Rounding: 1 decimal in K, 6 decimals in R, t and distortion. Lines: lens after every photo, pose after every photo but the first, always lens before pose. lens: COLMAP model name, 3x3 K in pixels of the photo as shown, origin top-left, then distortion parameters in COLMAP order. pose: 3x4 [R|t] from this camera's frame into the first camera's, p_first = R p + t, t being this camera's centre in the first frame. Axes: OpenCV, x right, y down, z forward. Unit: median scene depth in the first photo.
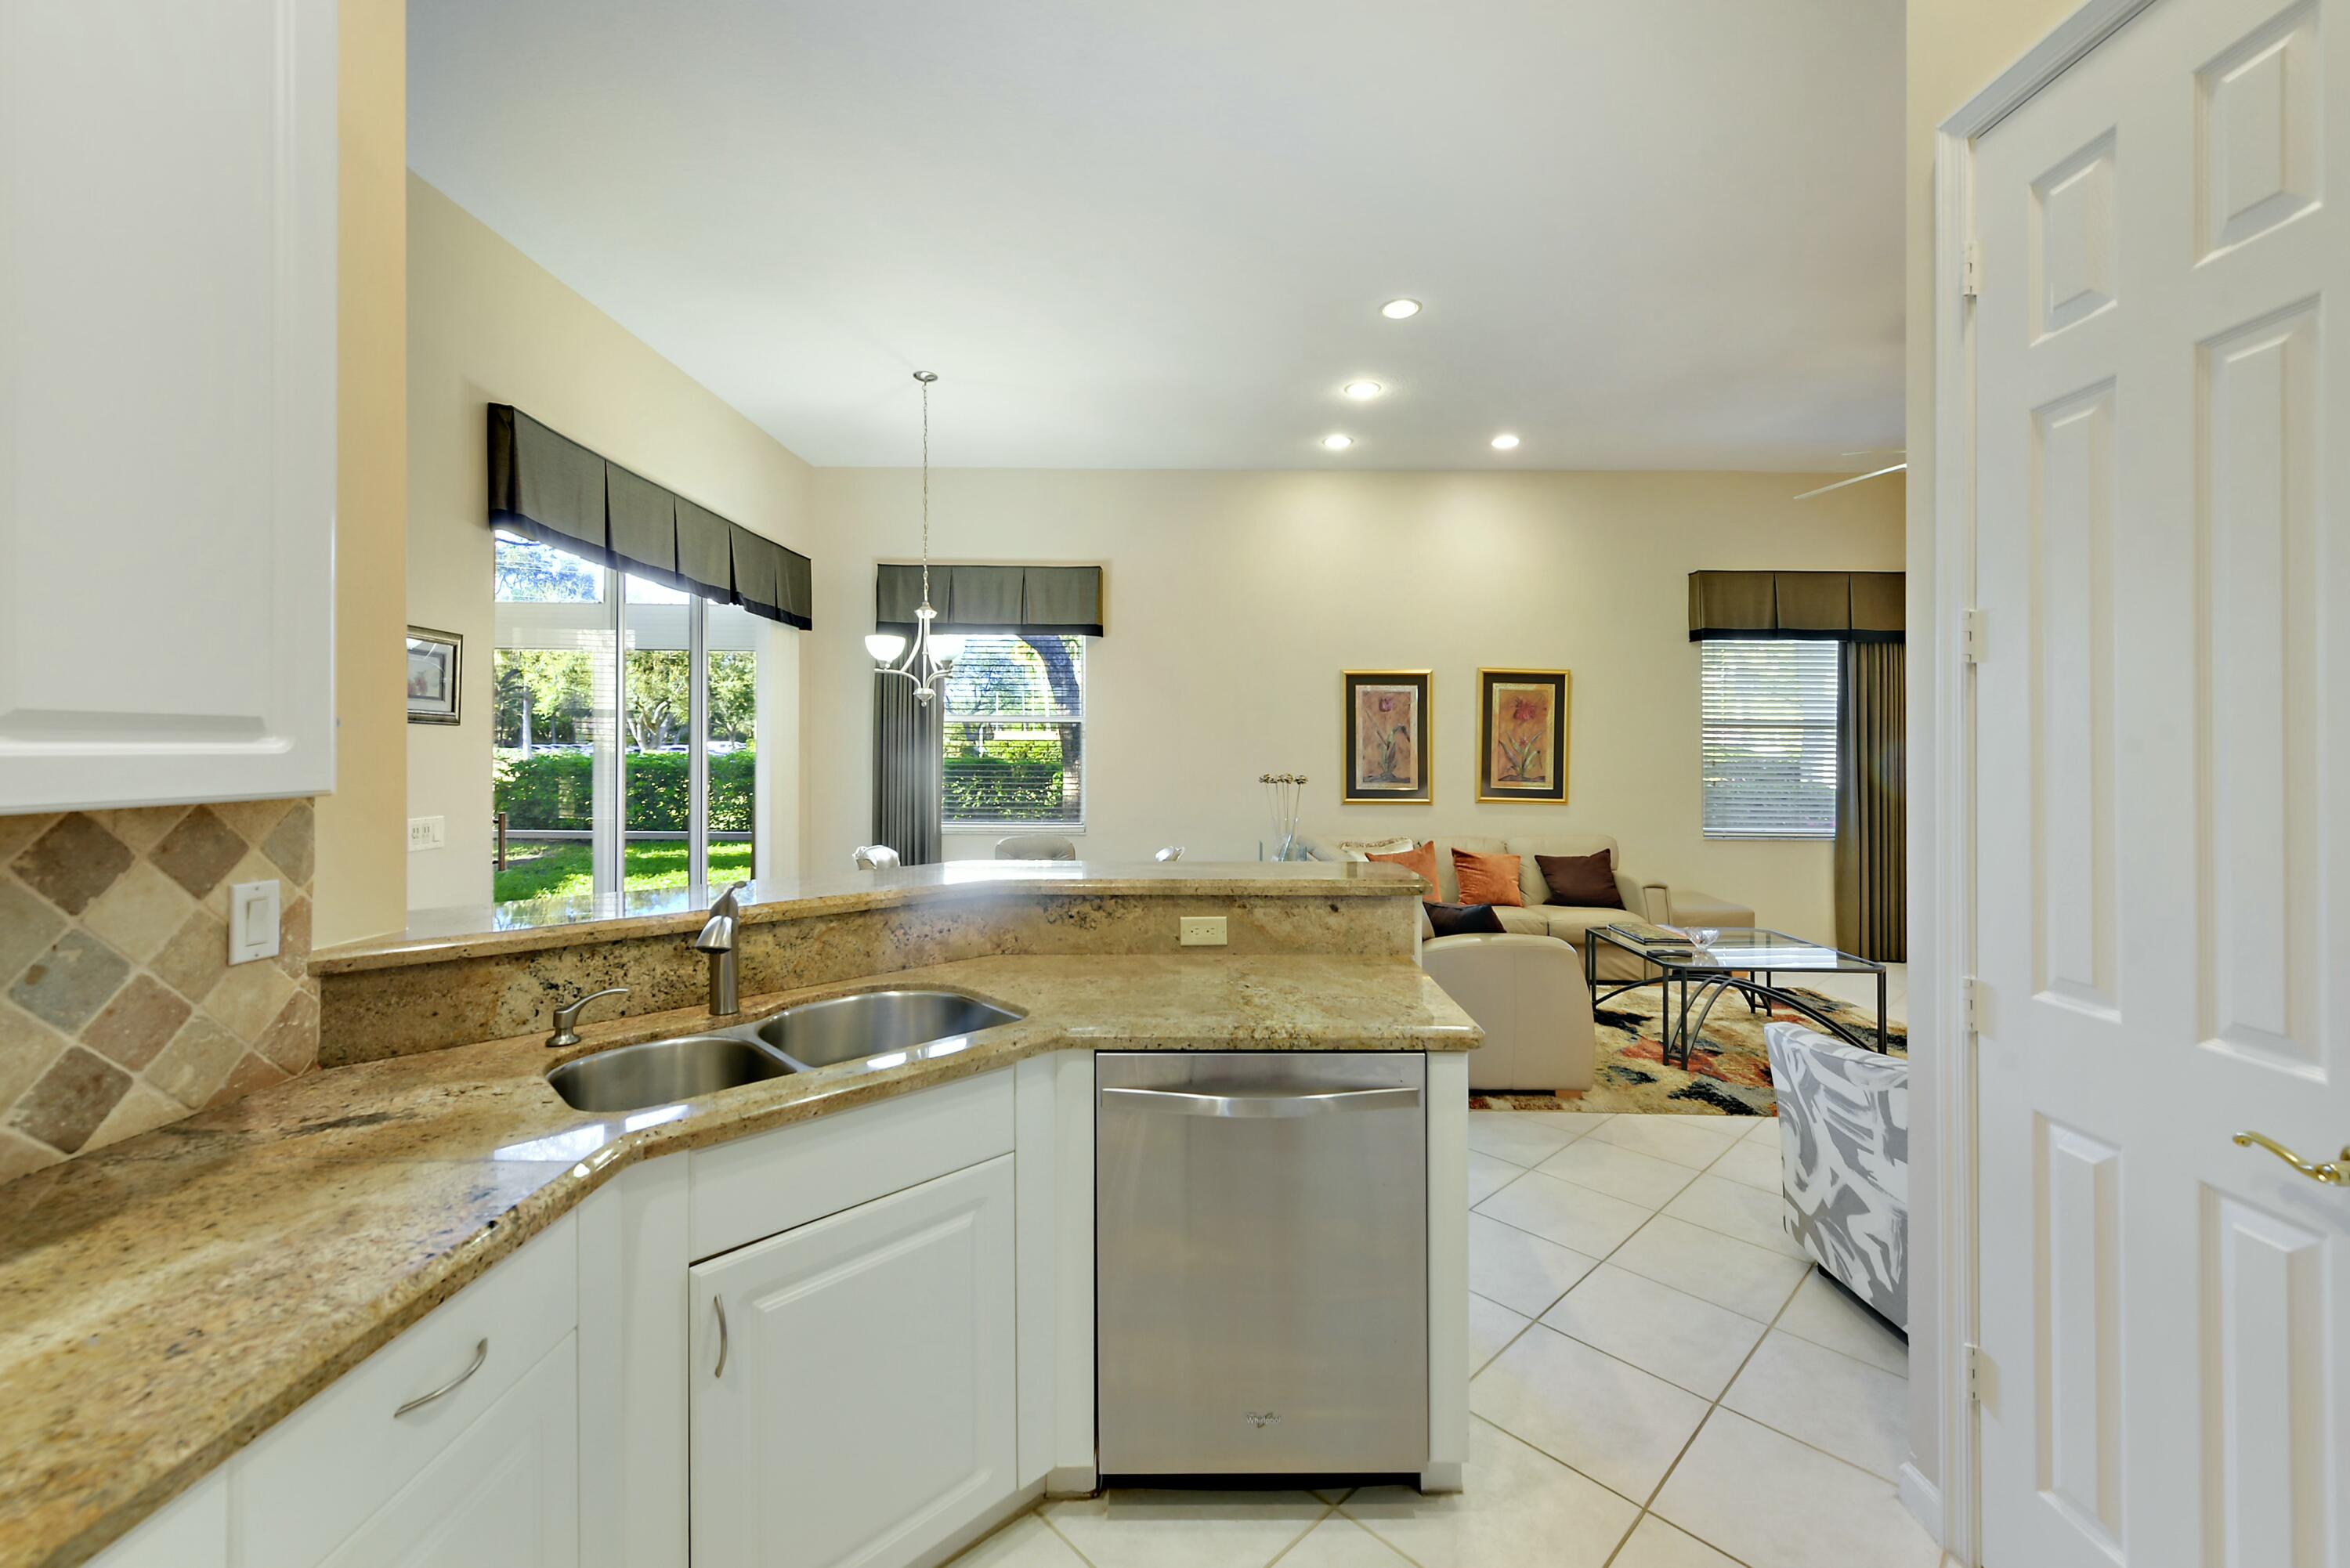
lens RADIAL K [[930.6, 0, 1183.7], [0, 930.6, 738.1], [0, 0, 1]] dist [0.000502, 0.000118]
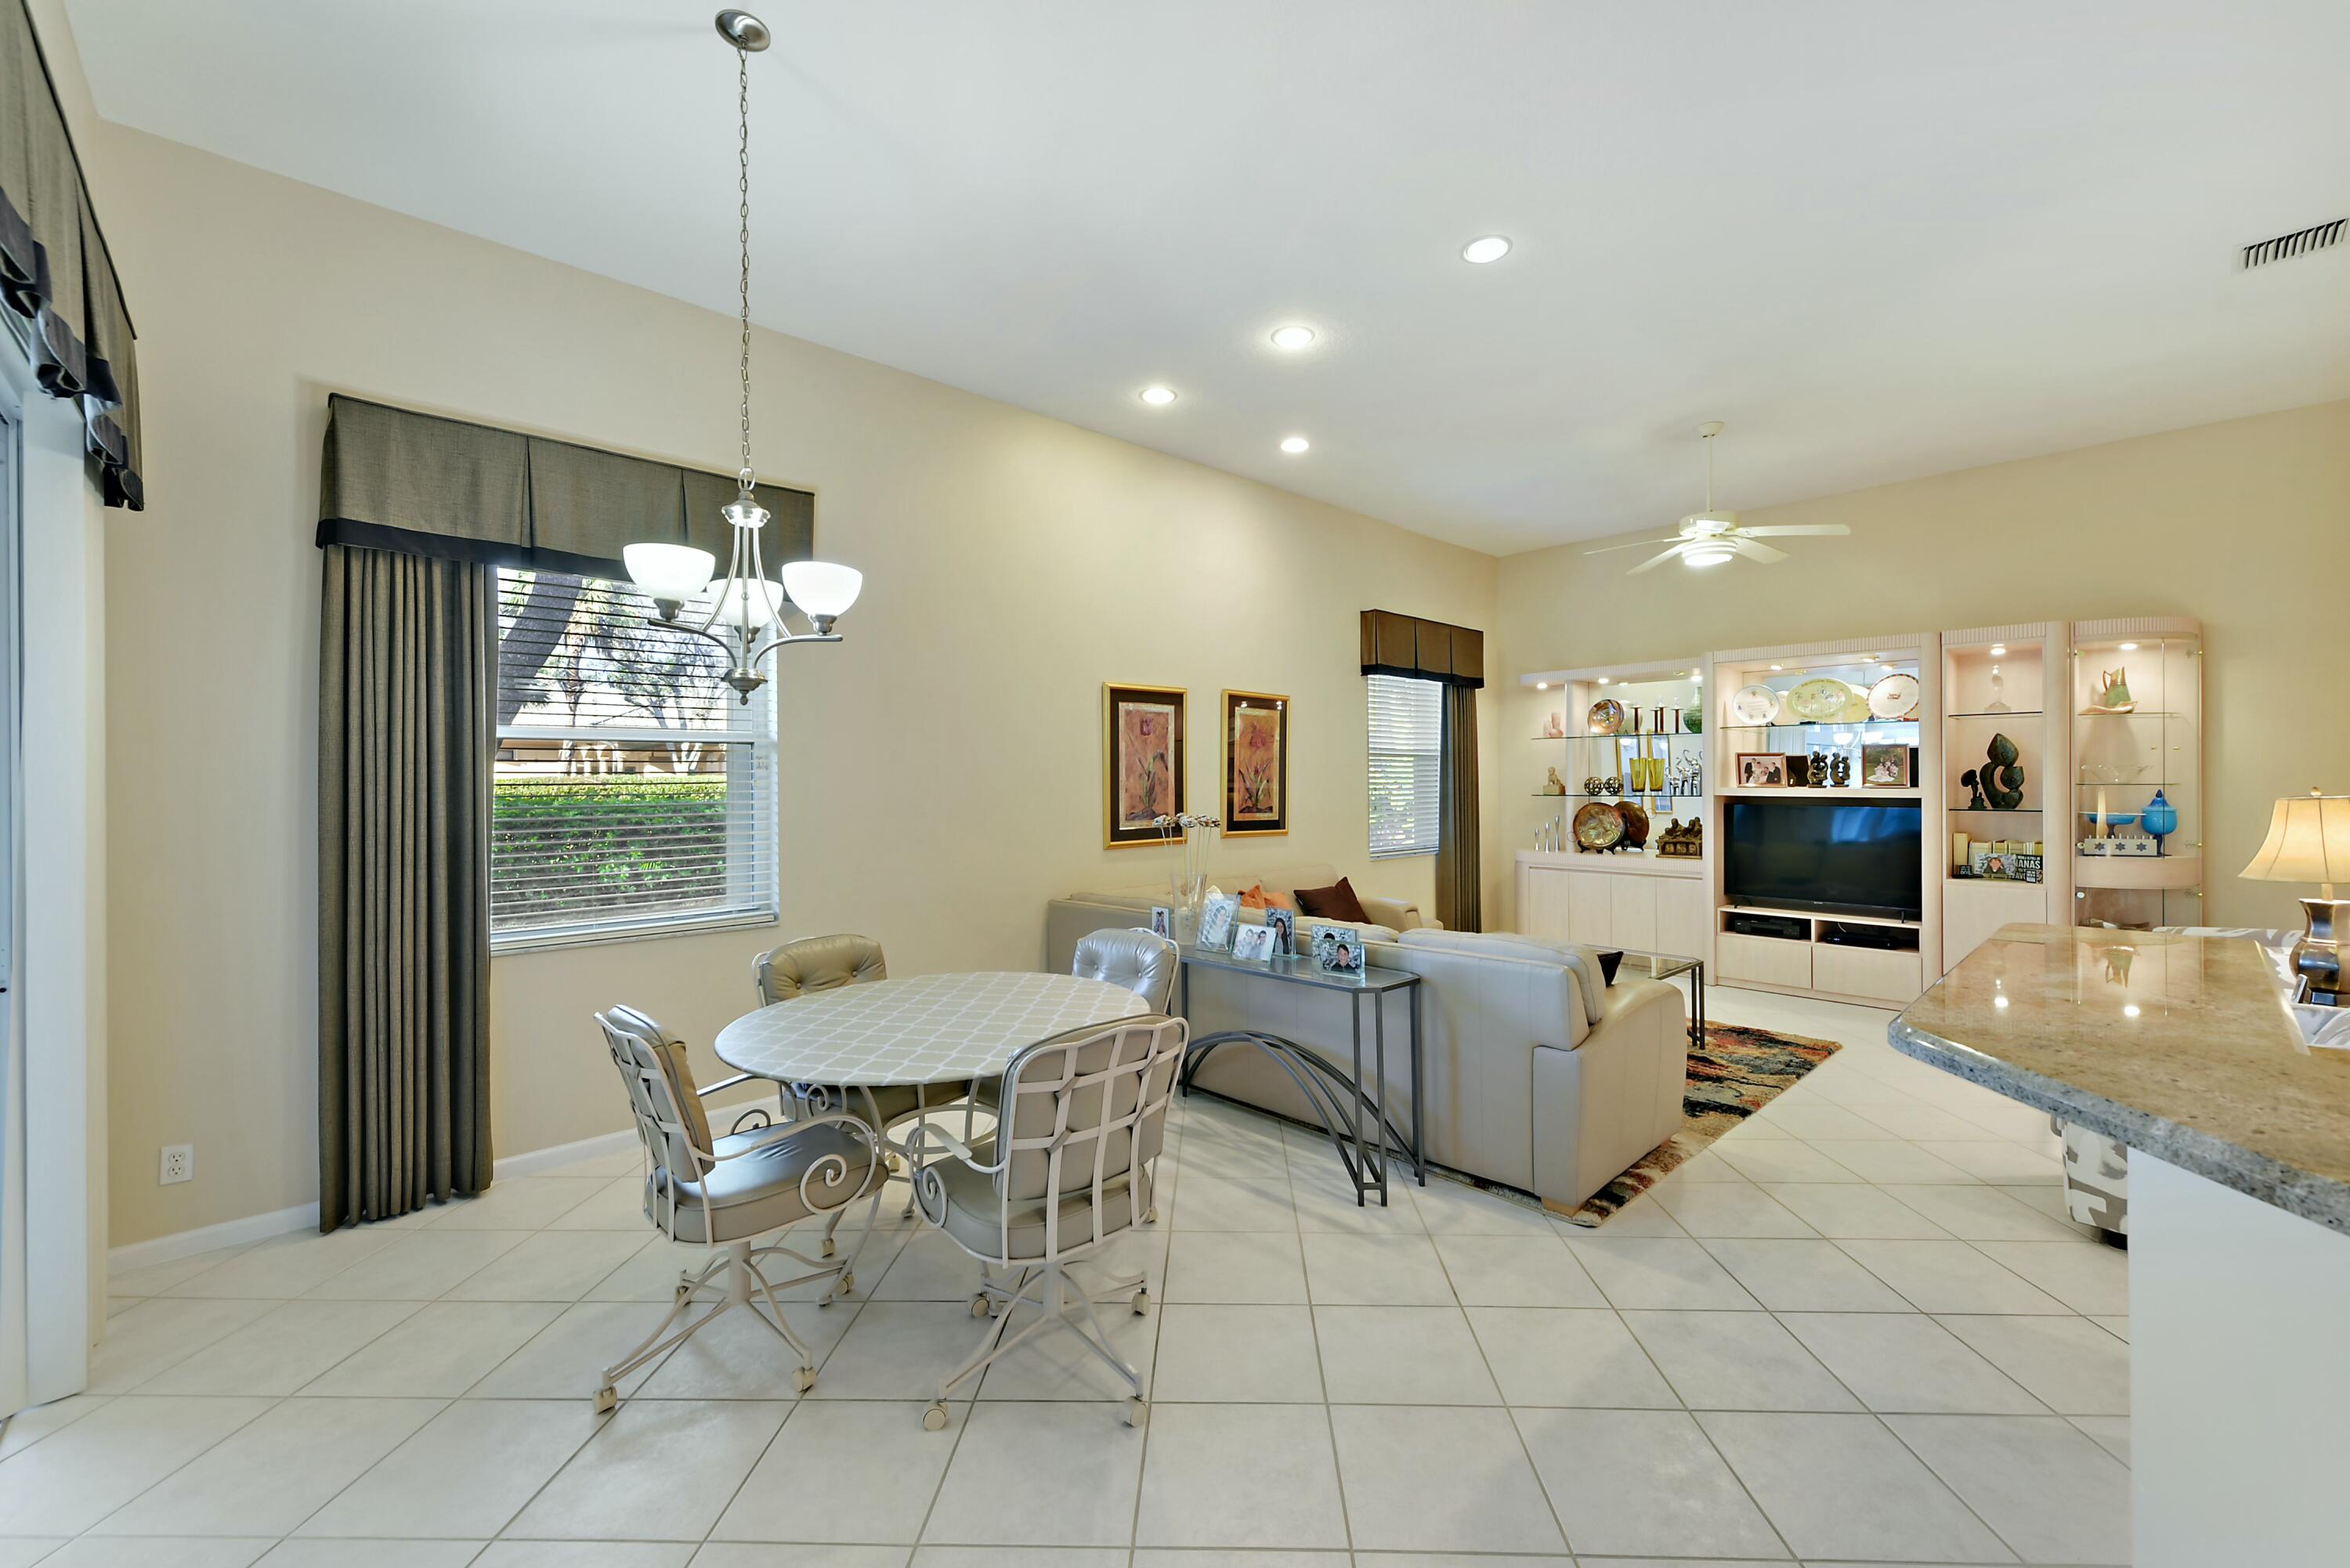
lens RADIAL K [[930.6, 0, 1183.7], [0, 930.6, 738.1], [0, 0, 1]] dist [0.000502, 0.000118]
pose [[0.701797, 0.016468, 0.712187, -0.357330], [0.003018, 0.999655, -0.026089, -0.004011], [-0.712371, 0.020458, 0.701505, 0.392478]]
